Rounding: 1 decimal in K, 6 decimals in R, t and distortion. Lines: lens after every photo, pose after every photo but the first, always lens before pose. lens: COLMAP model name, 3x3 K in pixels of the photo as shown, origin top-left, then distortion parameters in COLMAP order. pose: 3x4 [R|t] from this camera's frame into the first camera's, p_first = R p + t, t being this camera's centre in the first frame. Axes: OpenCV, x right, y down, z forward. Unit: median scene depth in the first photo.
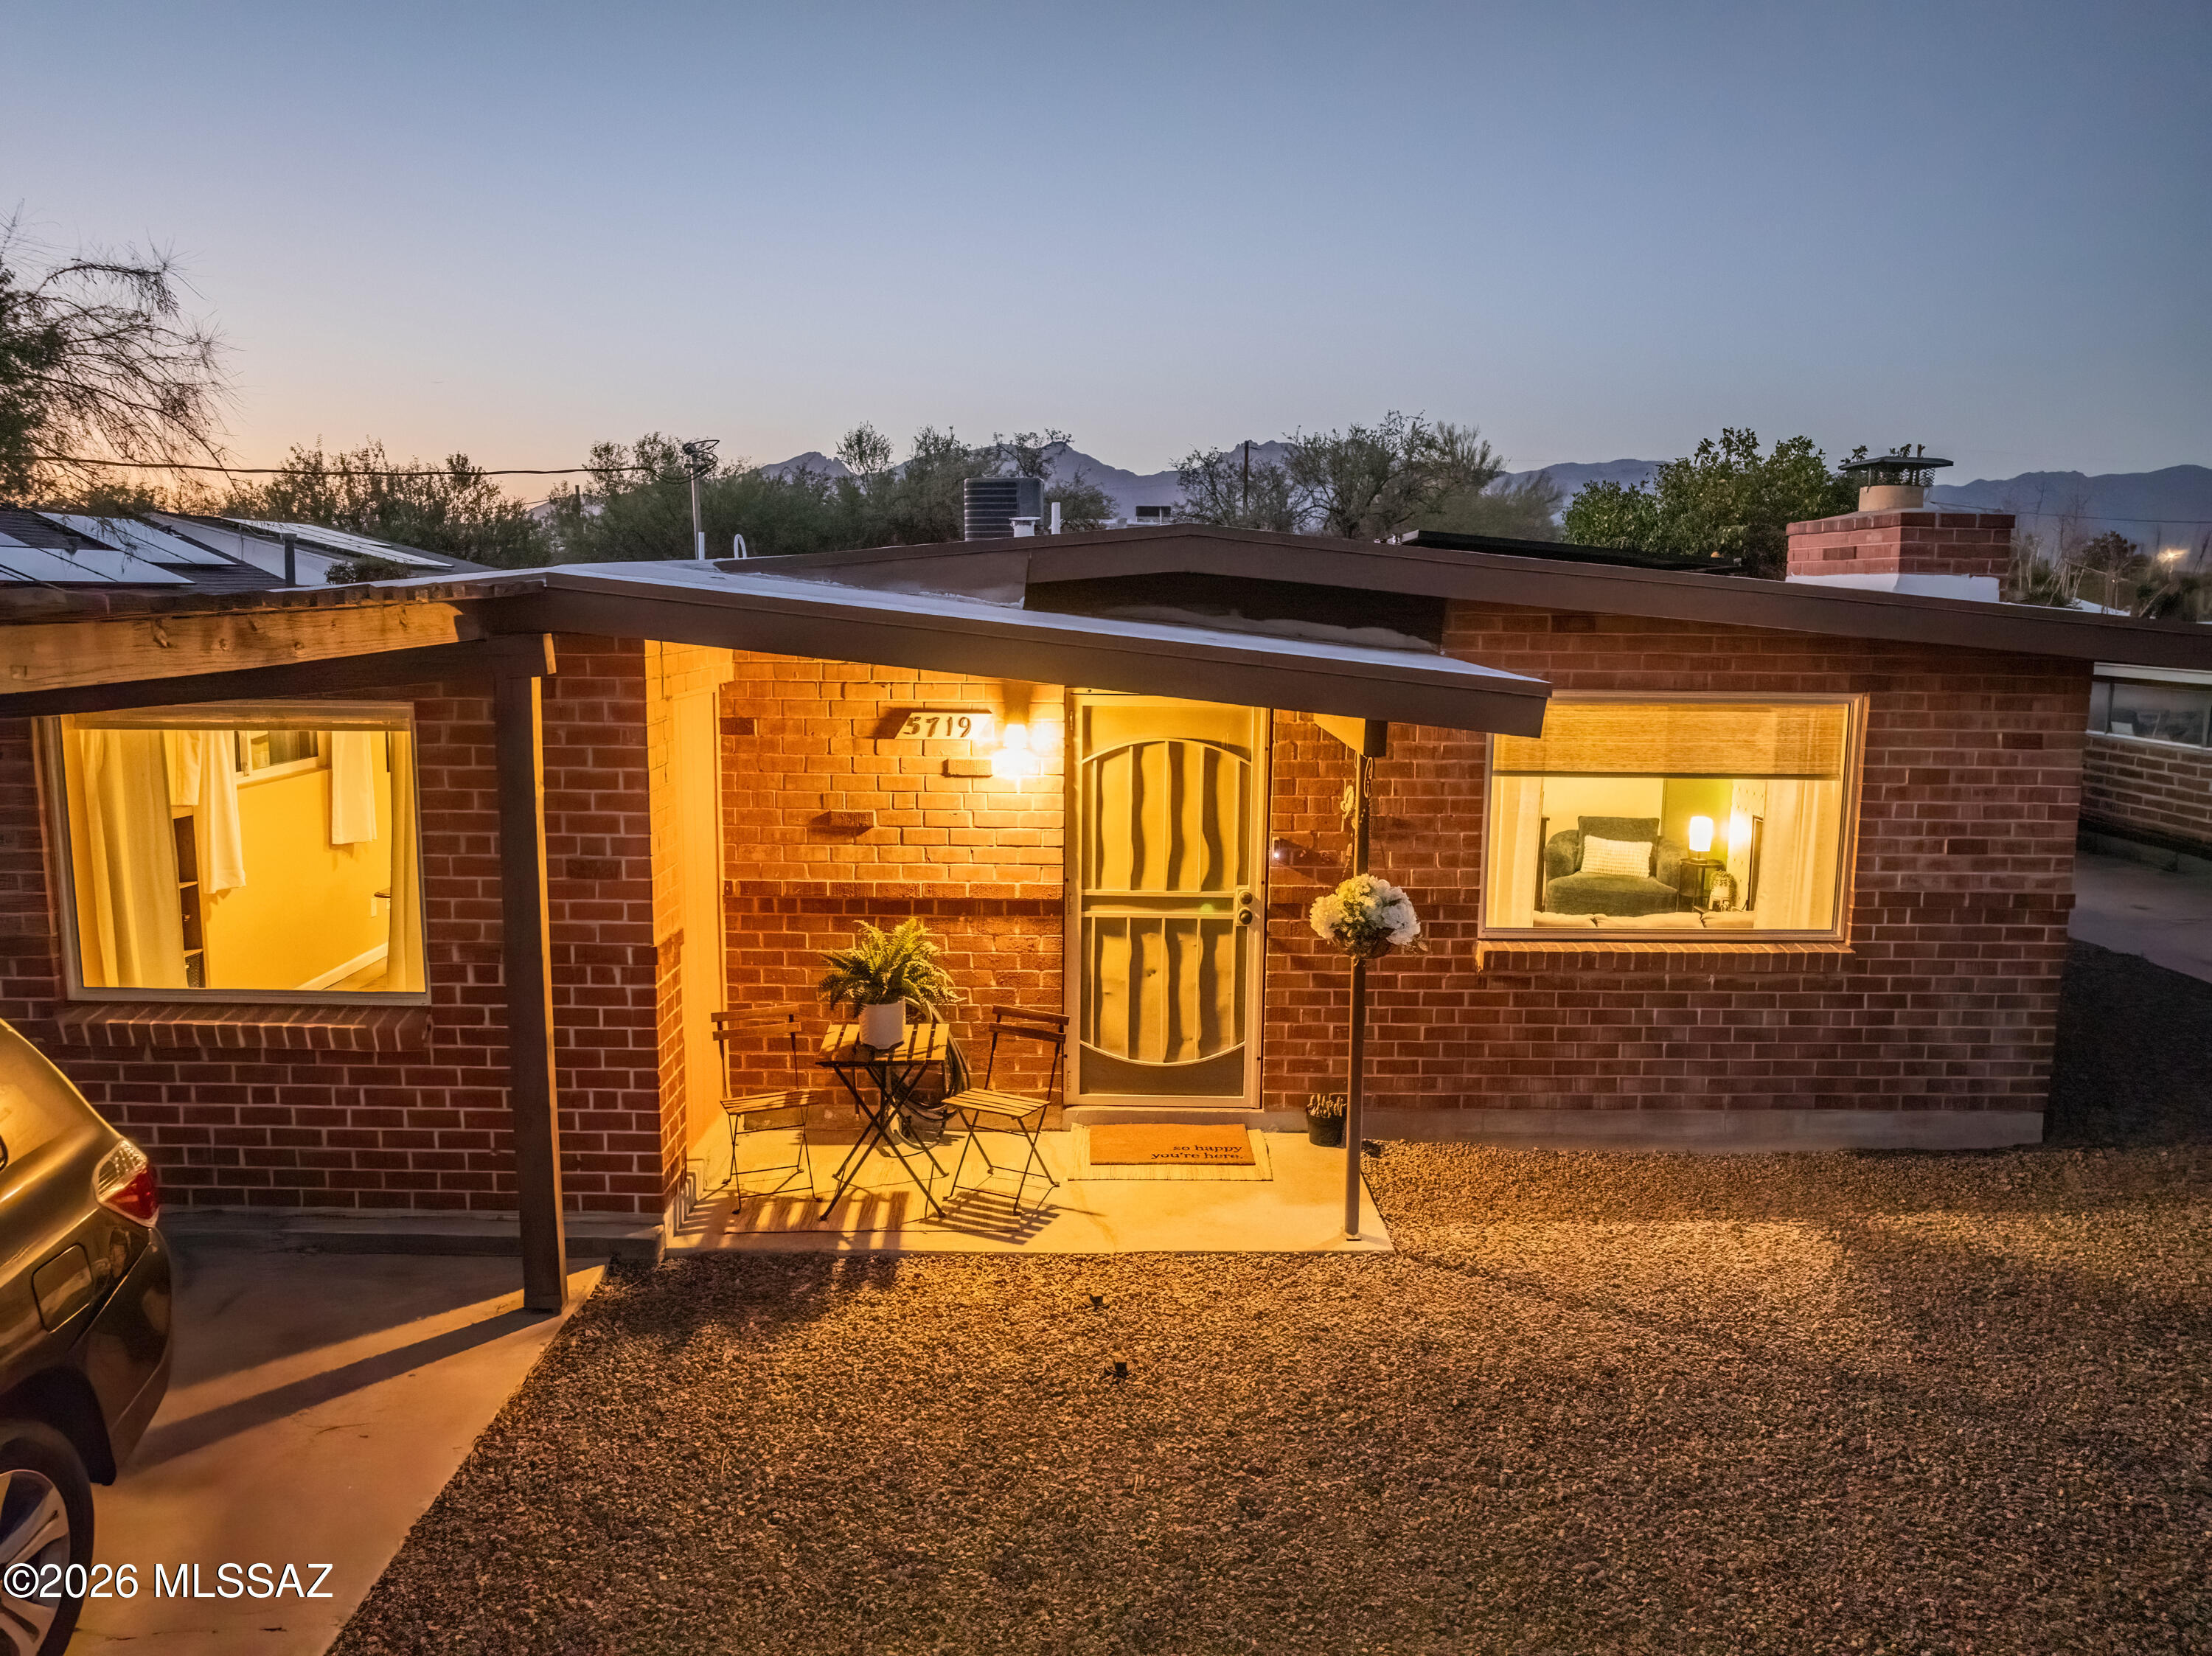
lens RADIAL K [[1554.8, 0, 1107.5], [0, 1554.8, 825.4], [0, 0, 1]] dist [-0.039267, -0.001471]
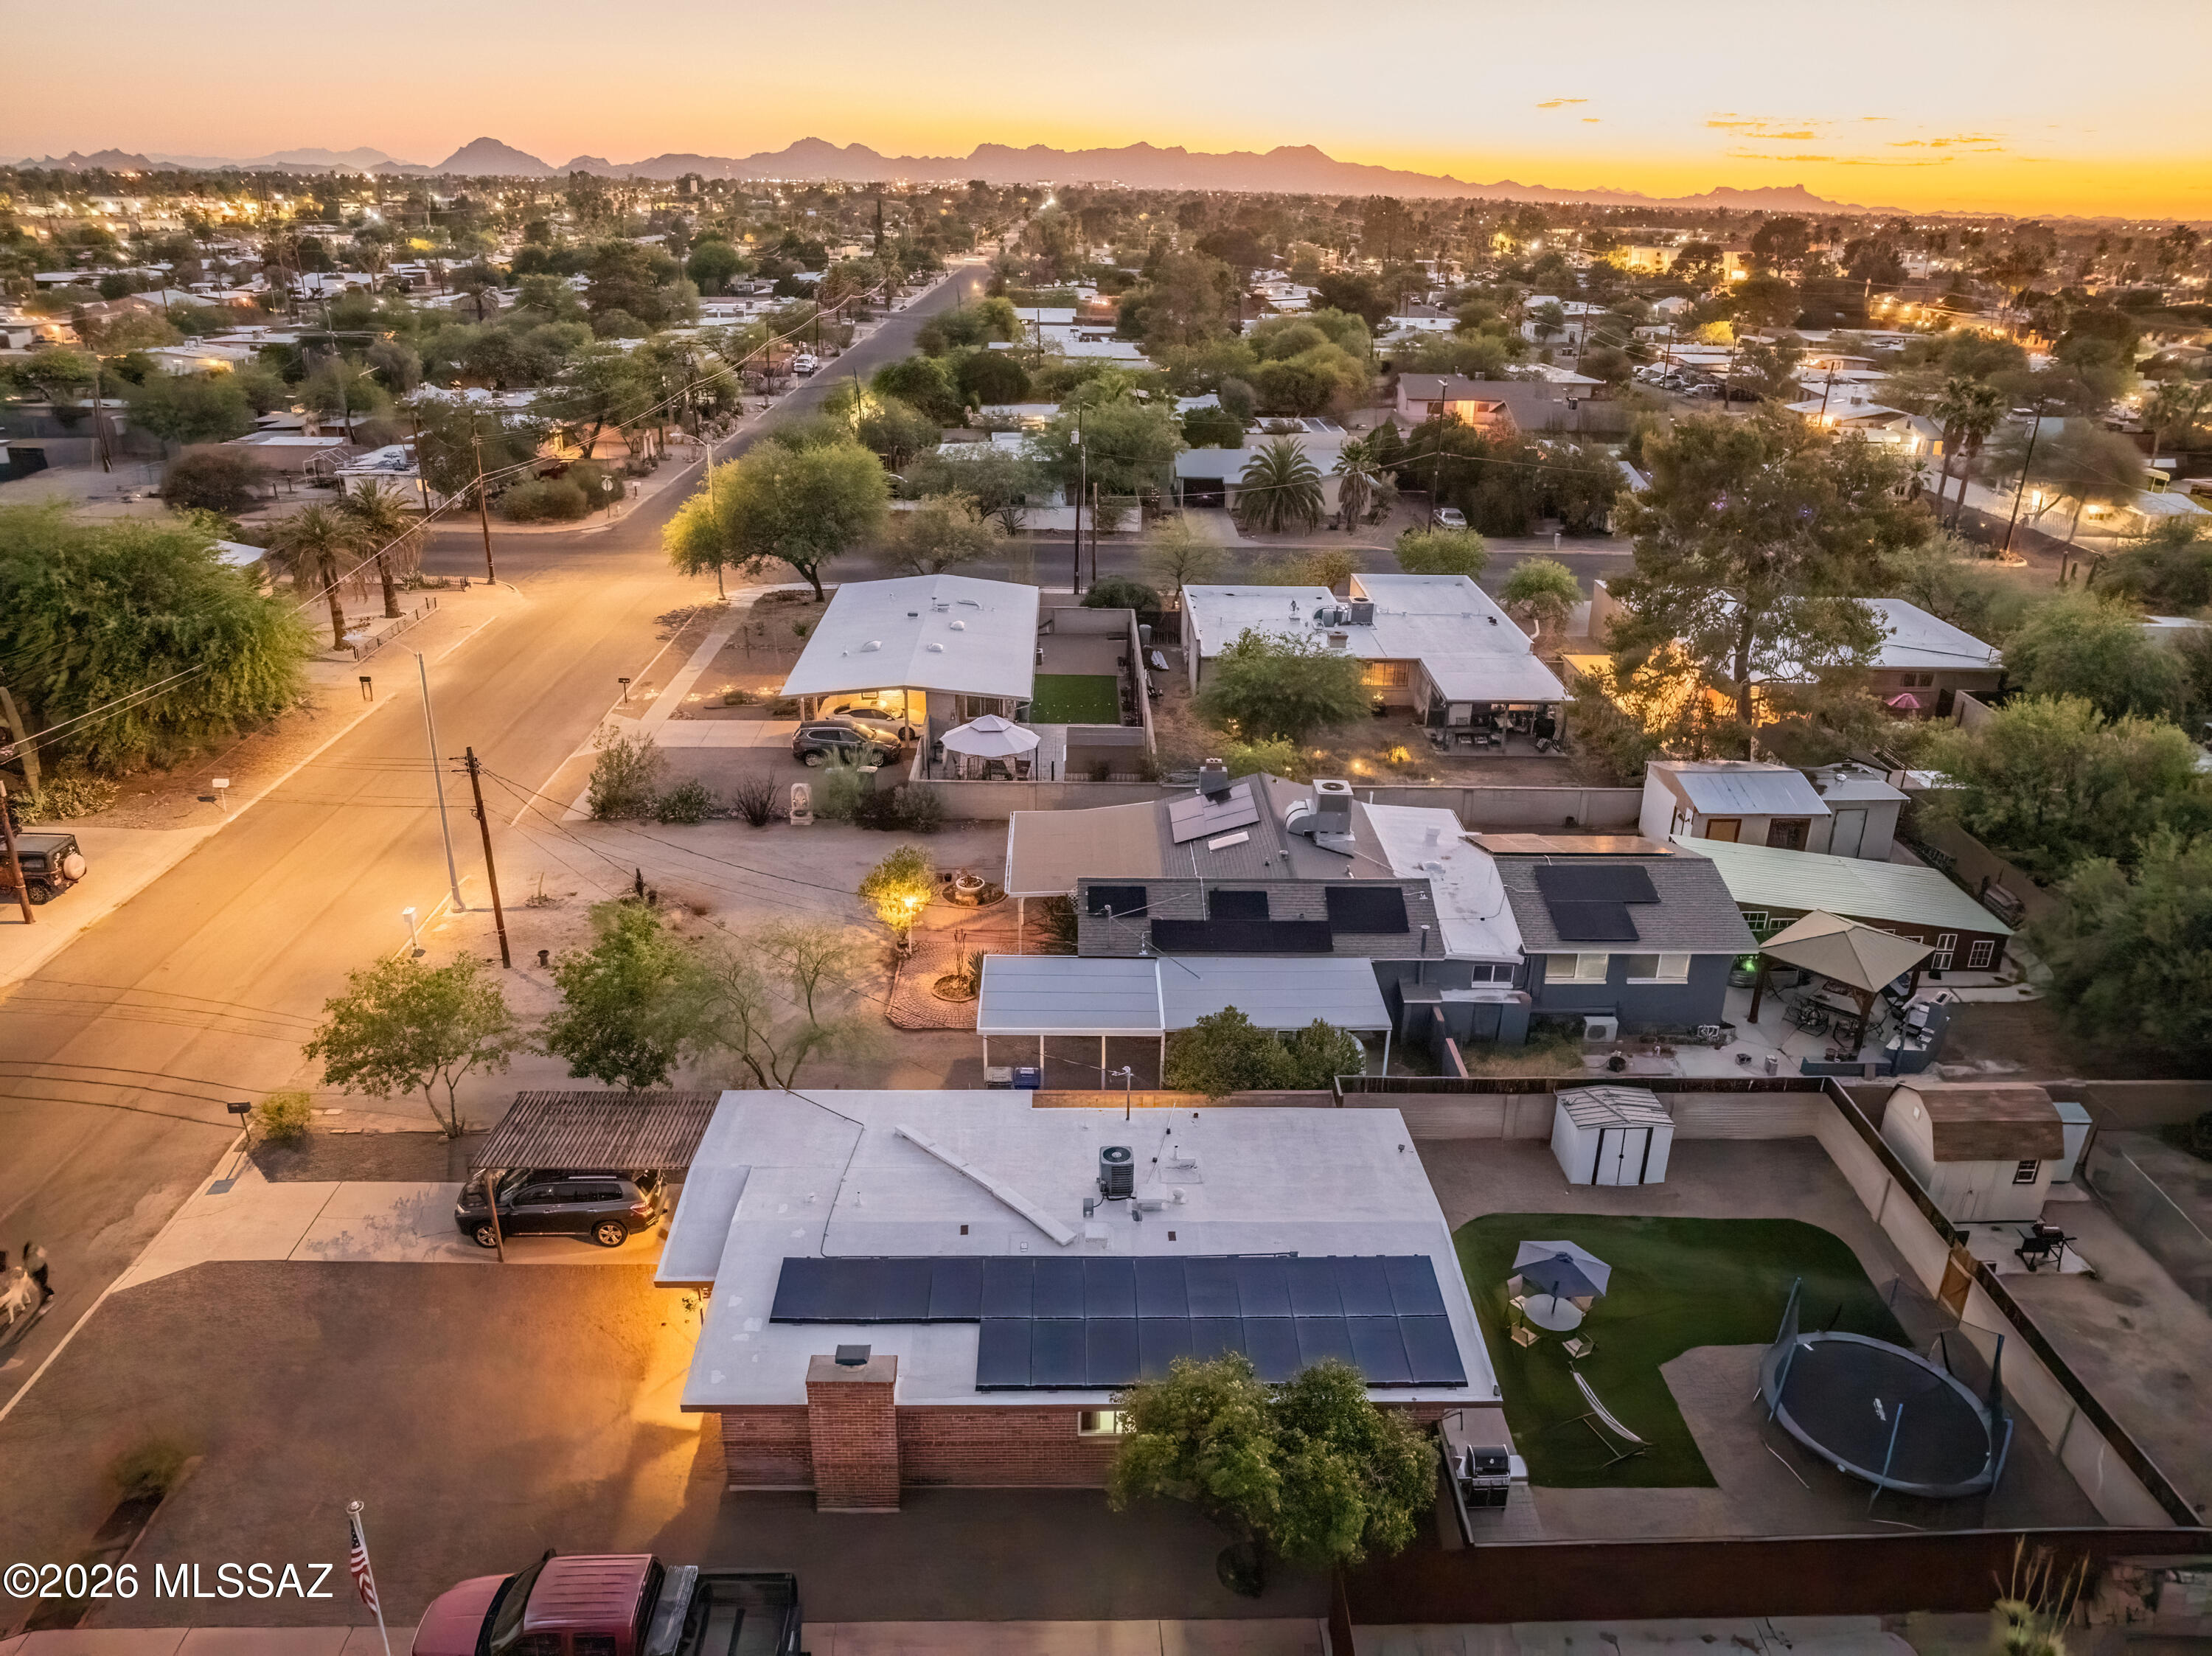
lens RADIAL K [[1564.7, 0, 1114.9], [0, 1564.7, 825.6], [0, 0, 1]] dist [-0.047666, 0.006633]
pose [[0.020401, 0.372495, -0.927810, 3.671610], [-0.161866, 0.916991, 0.364592, -2.927054], [0.986602, 0.142742, 0.079002, 1.456584]]
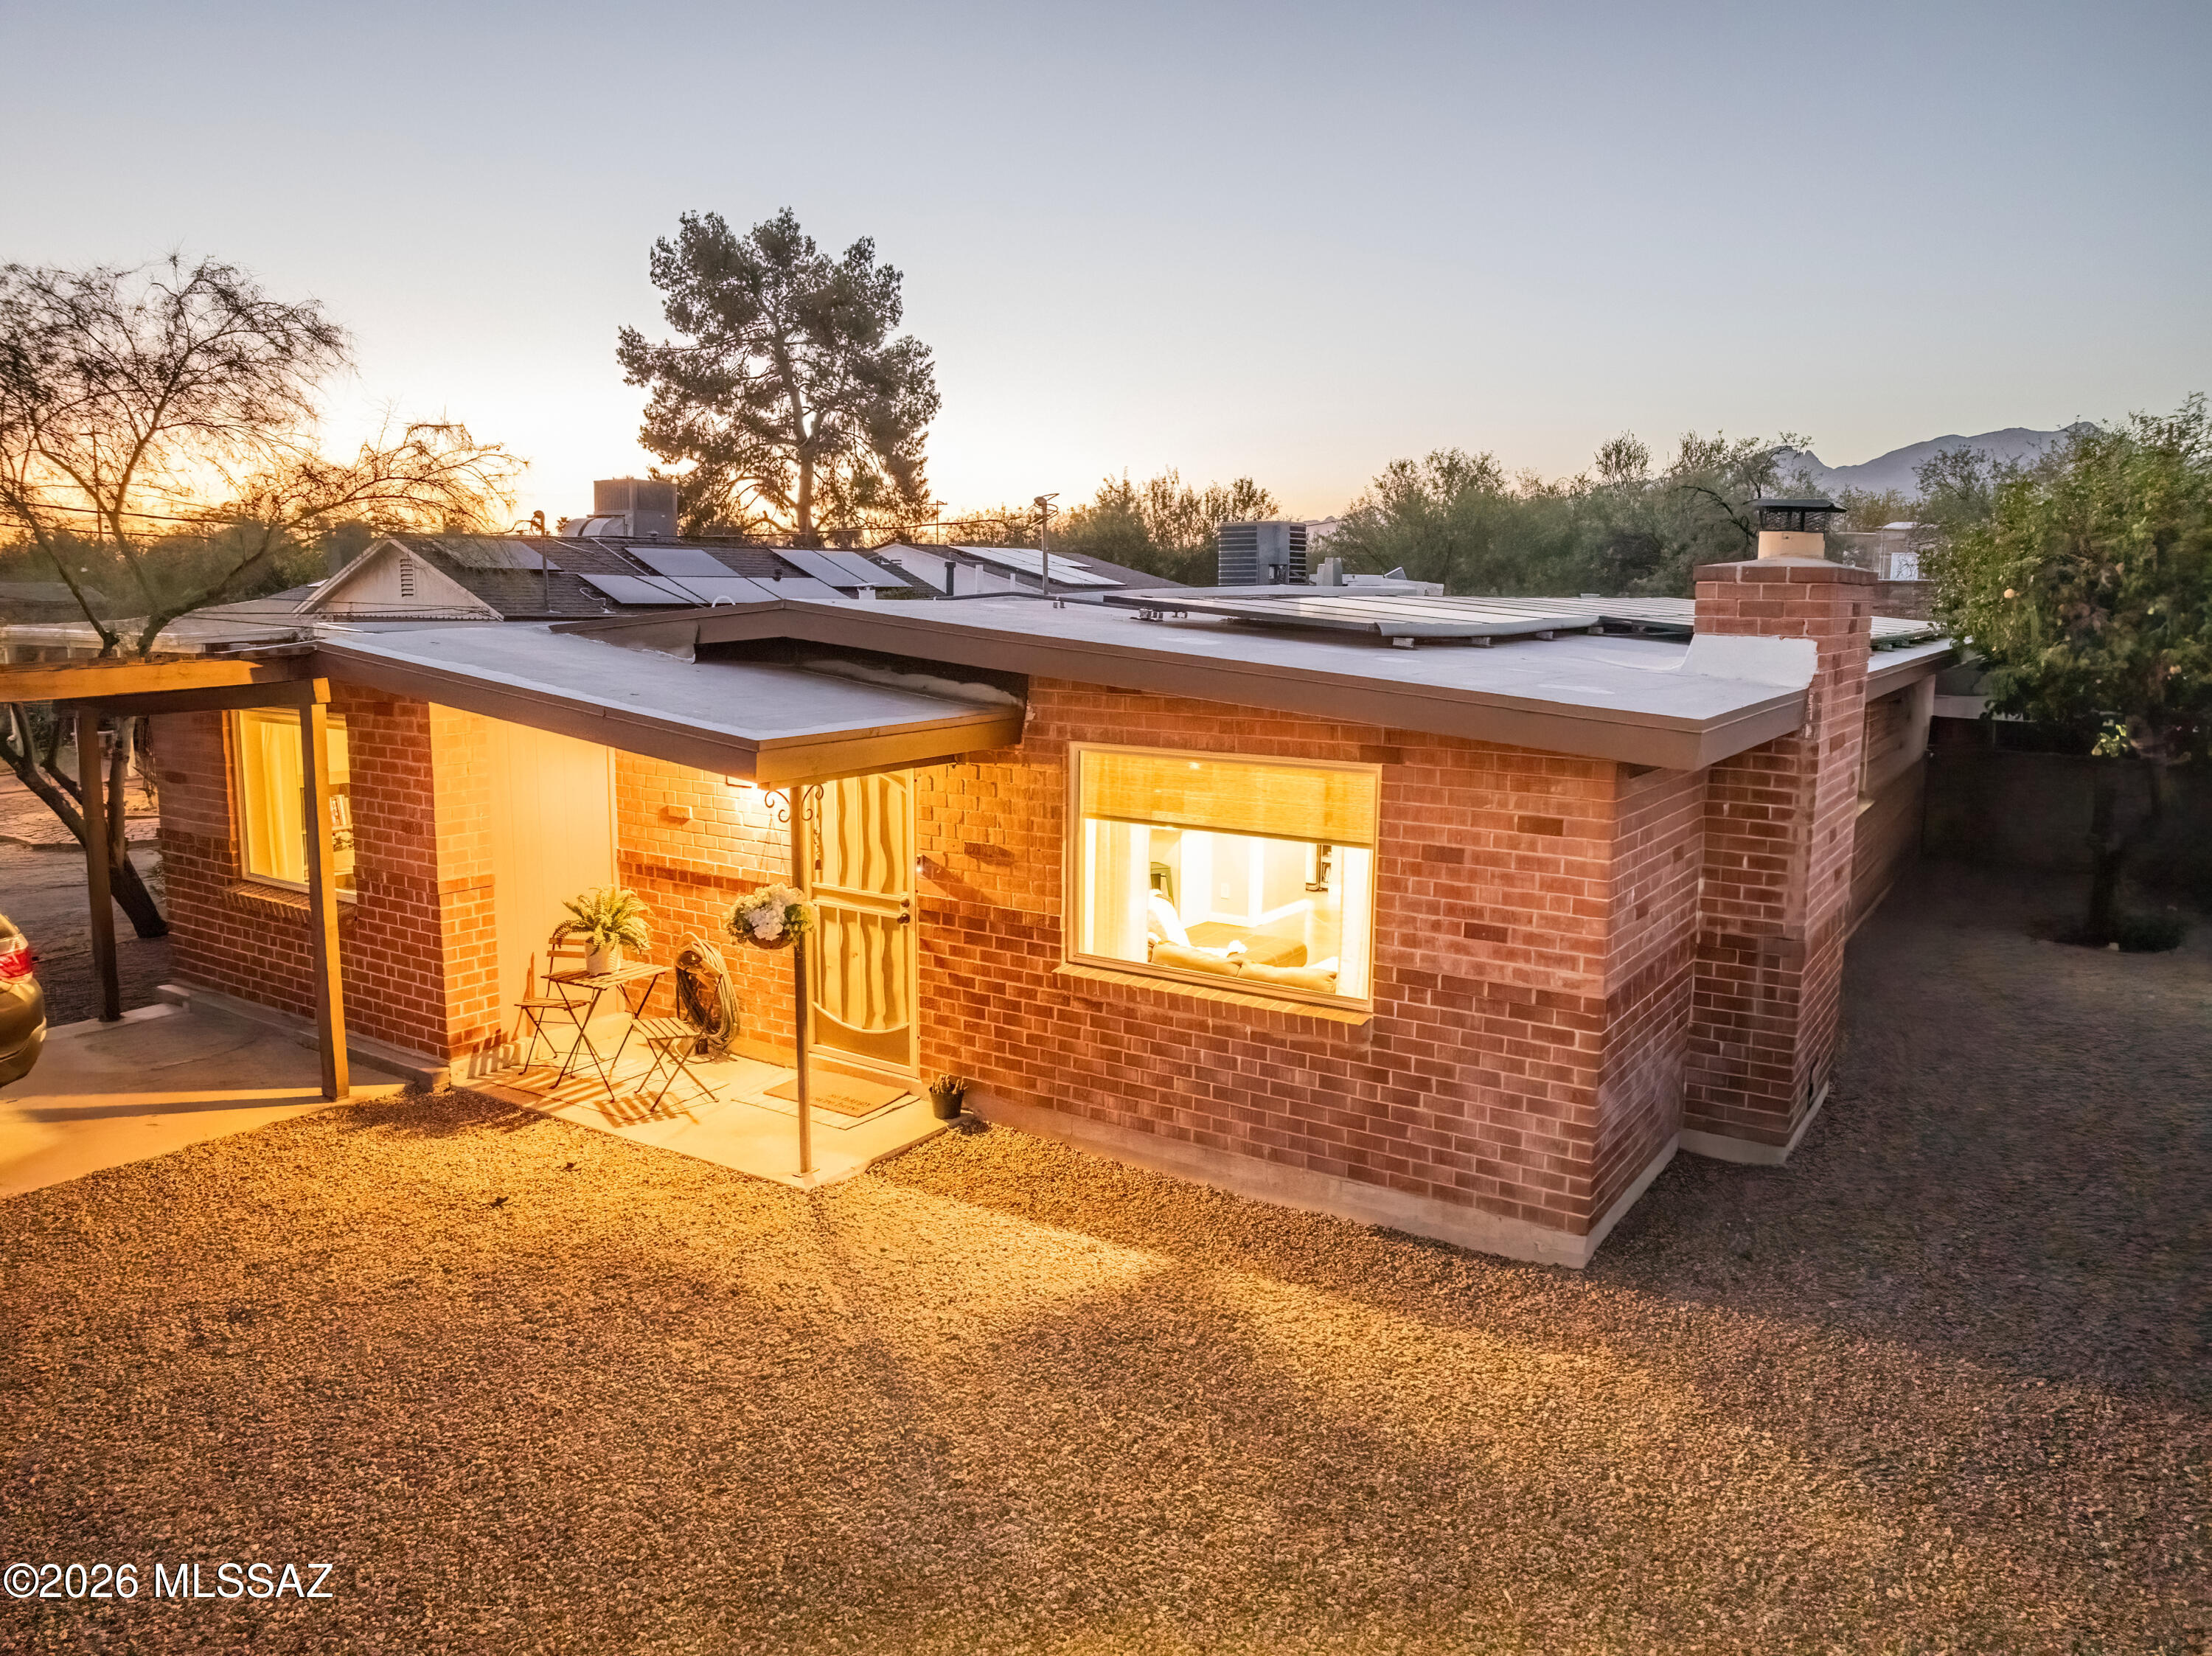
lens RADIAL K [[1546.8, 0, 1108.9], [0, 1546.8, 829.9], [0, 0, 1]] dist [-0.024802, -0.011823]
pose [[0.832477, 0.083548, -0.547724, 0.883246], [-0.082205, 0.996249, 0.027021, -0.055771], [0.547927, 0.022531, 0.836223, 0.077190]]
